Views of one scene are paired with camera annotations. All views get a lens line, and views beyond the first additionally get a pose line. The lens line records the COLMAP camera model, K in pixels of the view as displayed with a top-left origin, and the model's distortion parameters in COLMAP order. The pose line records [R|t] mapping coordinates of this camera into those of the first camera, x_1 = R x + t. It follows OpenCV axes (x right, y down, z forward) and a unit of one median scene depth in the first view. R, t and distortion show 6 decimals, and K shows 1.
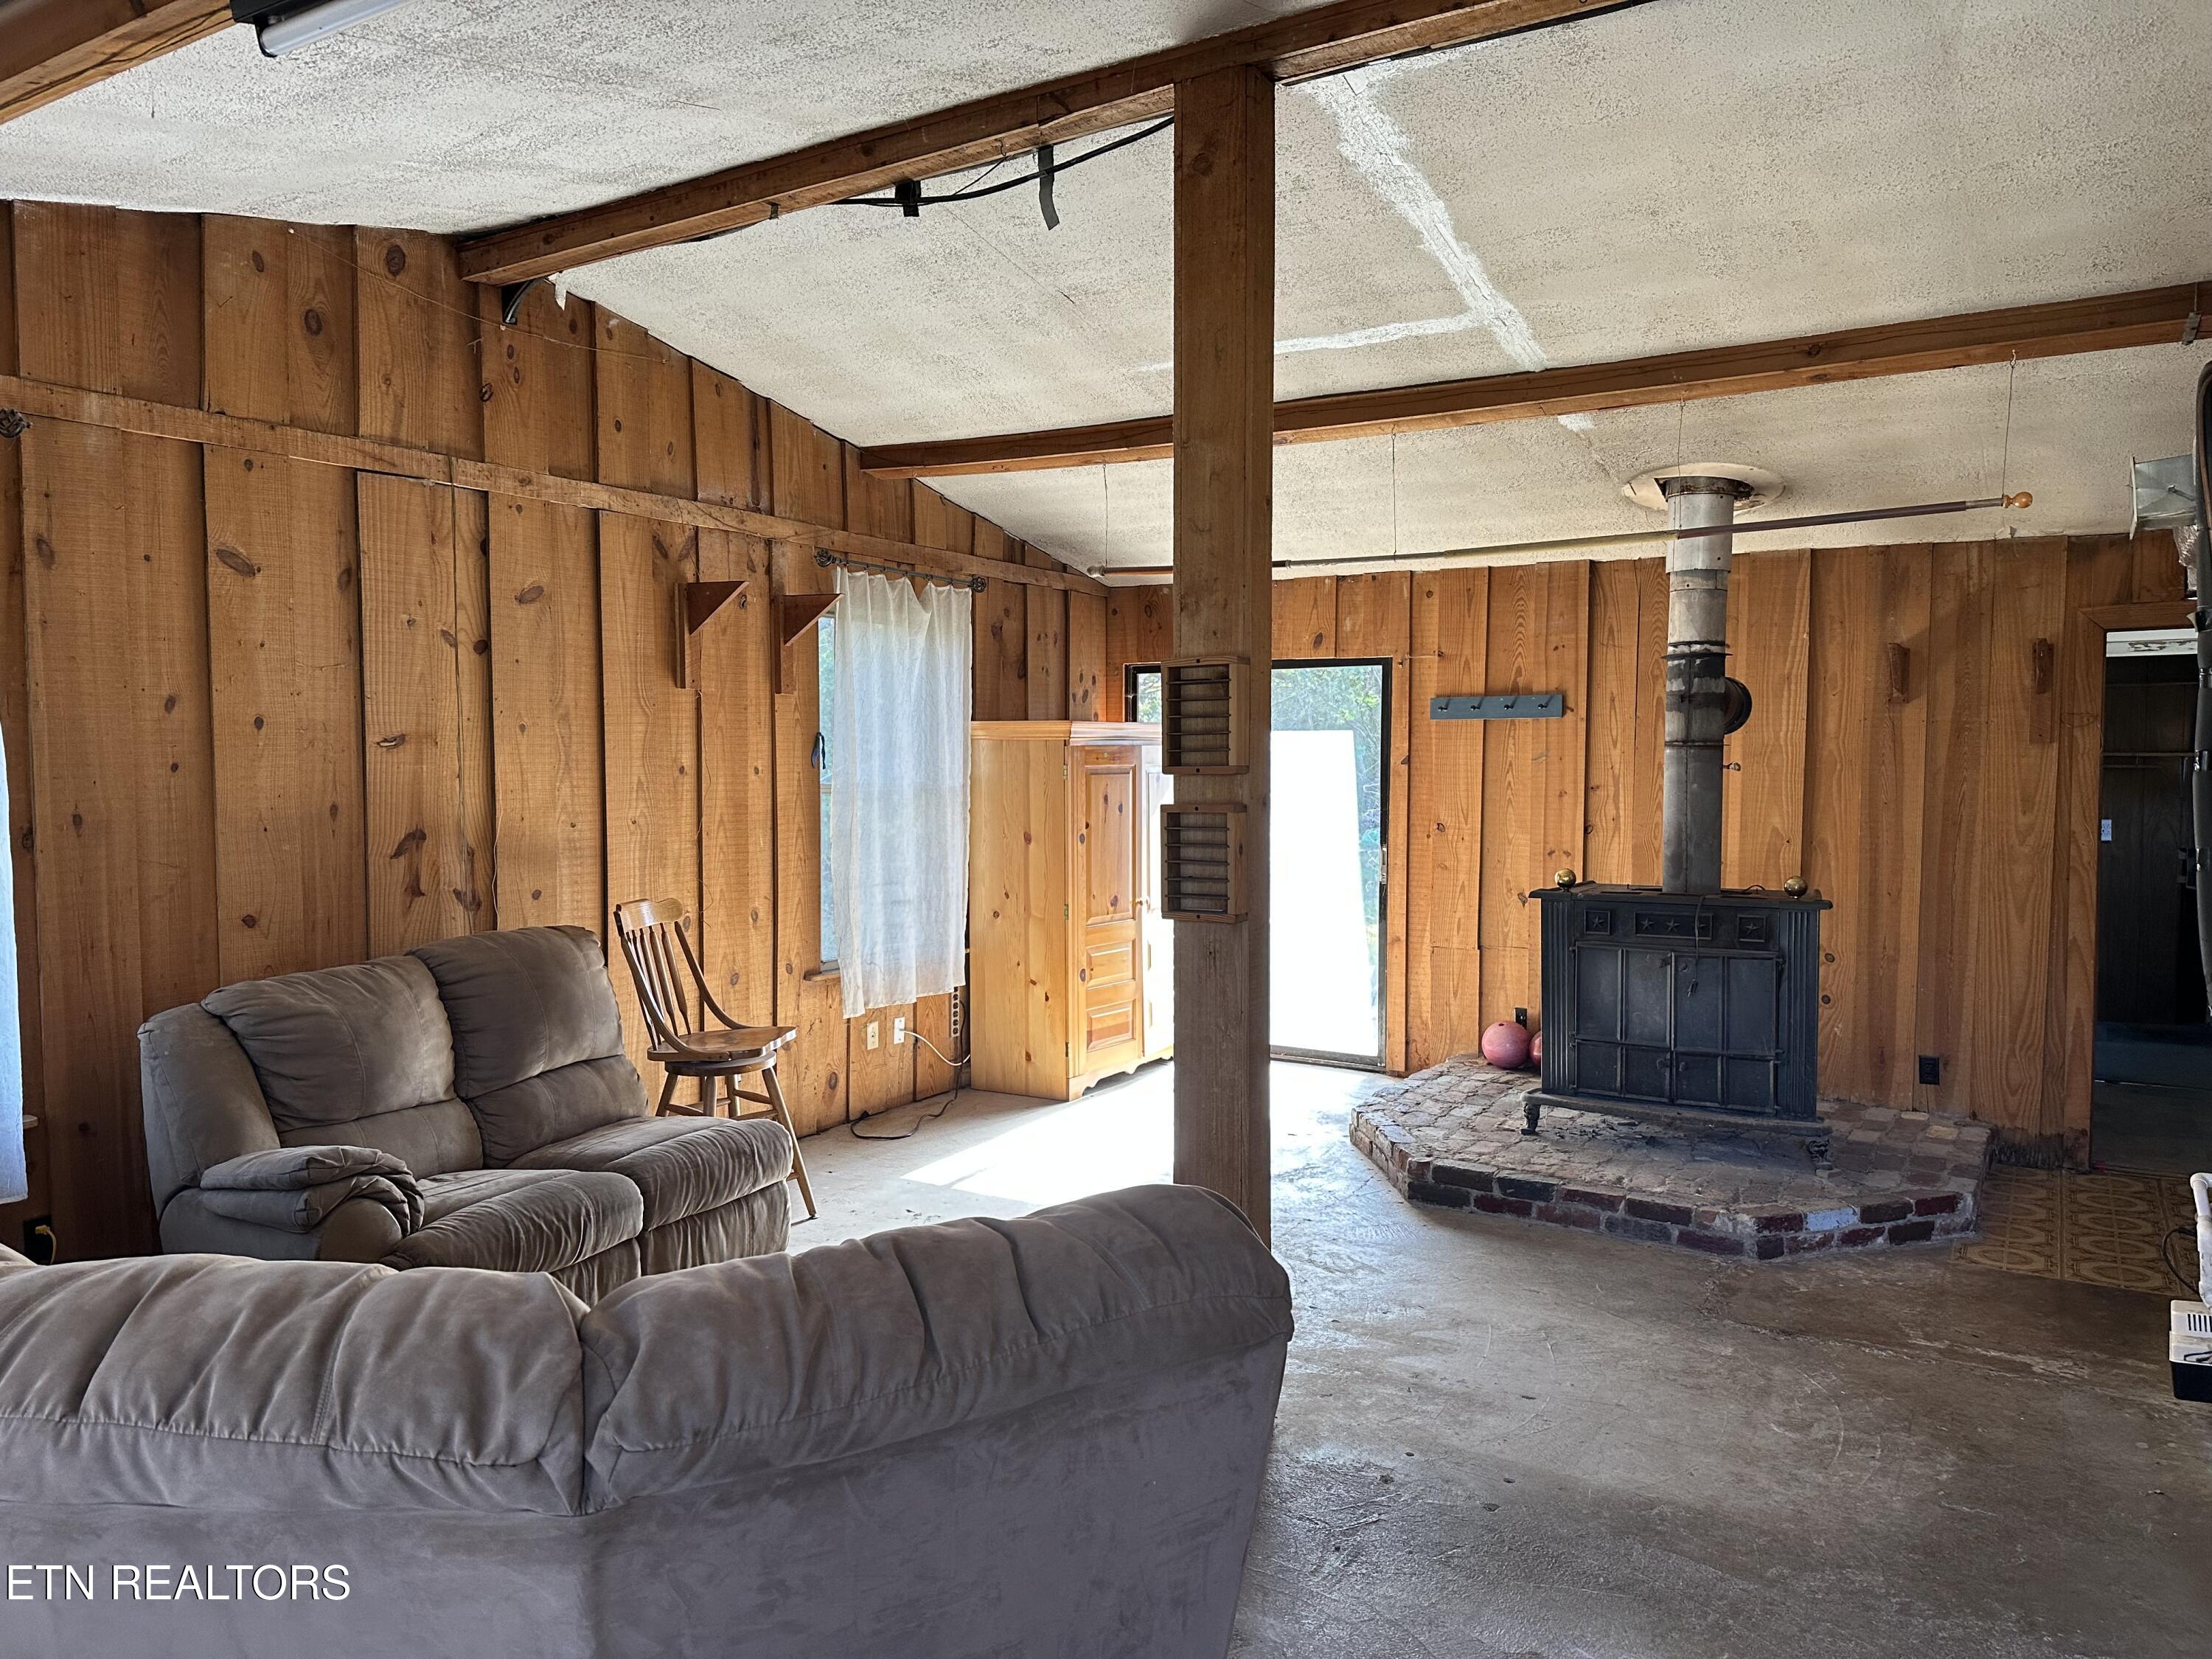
lens RADIAL K [[1529.3, 0, 1106.1], [0, 1529.3, 824.4], [0, 0, 1]] dist [-0.009926, -0.039435]
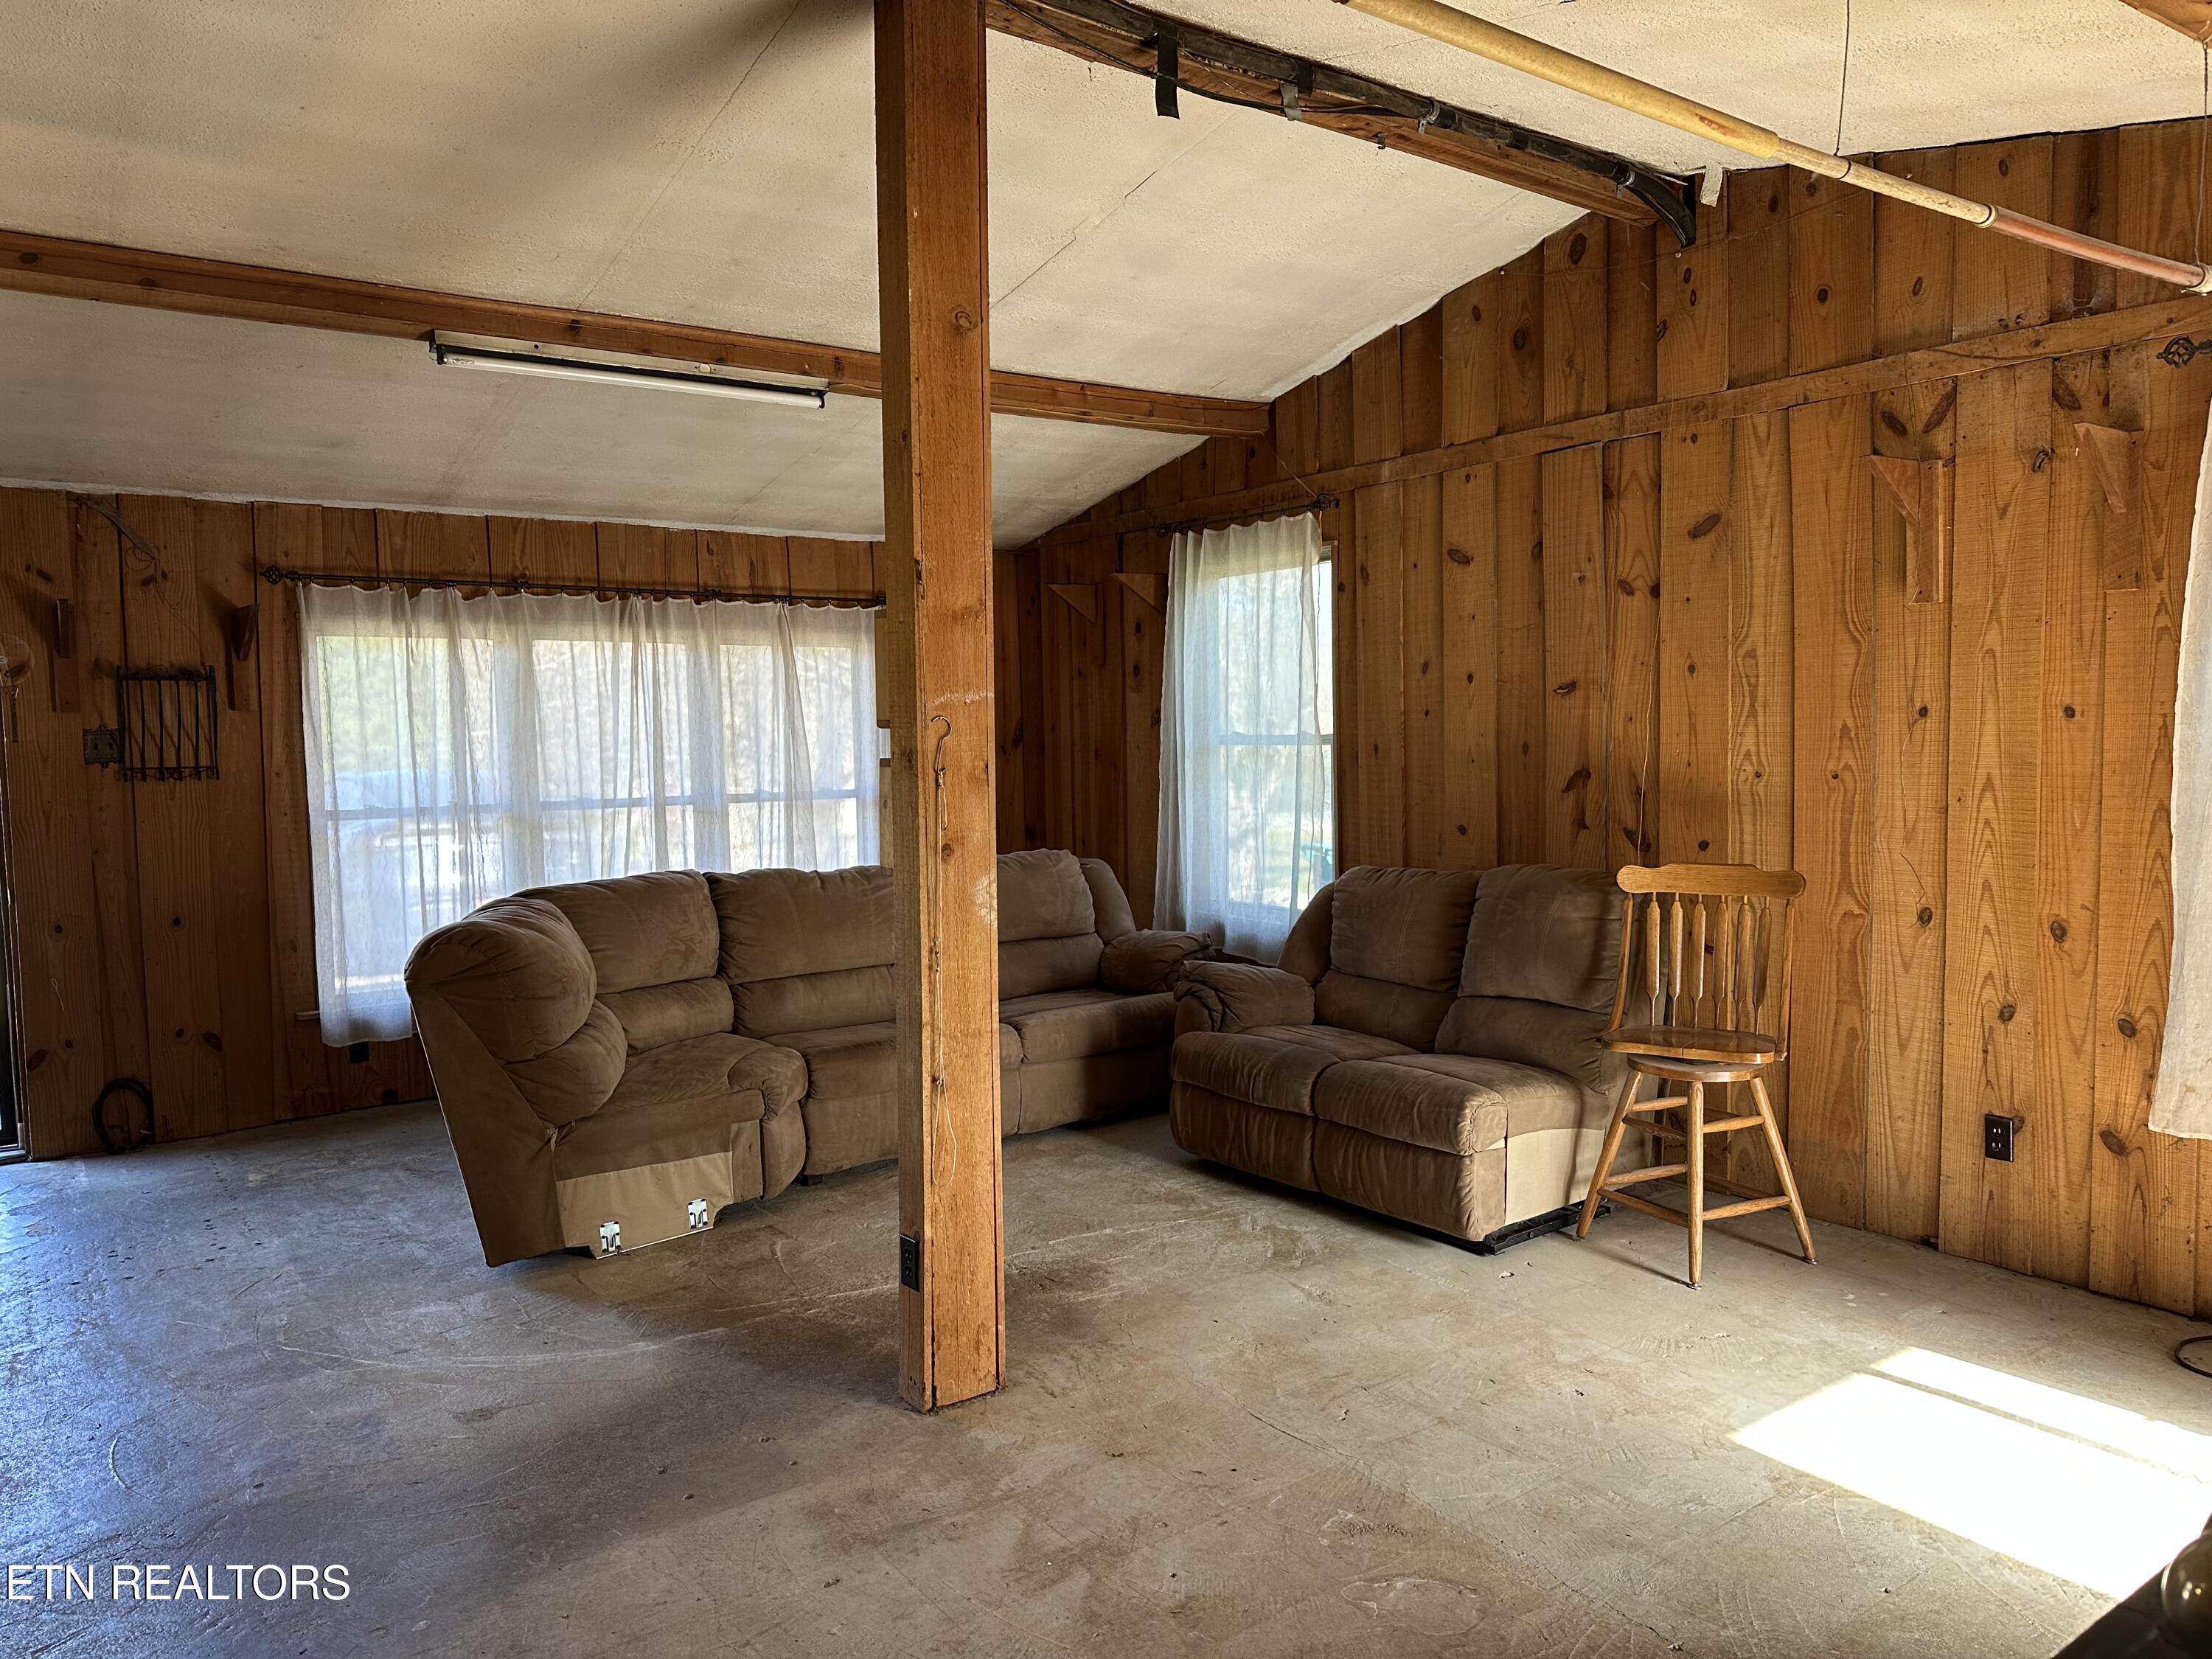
lens RADIAL K [[1529.3, 0, 1106.5], [0, 1529.3, 835.0], [0, 0, 1]] dist [-0.009926, -0.039435]
pose [[-0.411639, 0.076518, -0.908129, 0.693817], [-0.022354, 0.995321, 0.093998, -0.044722], [0.911073, 0.058994, -0.408003, 1.144795]]
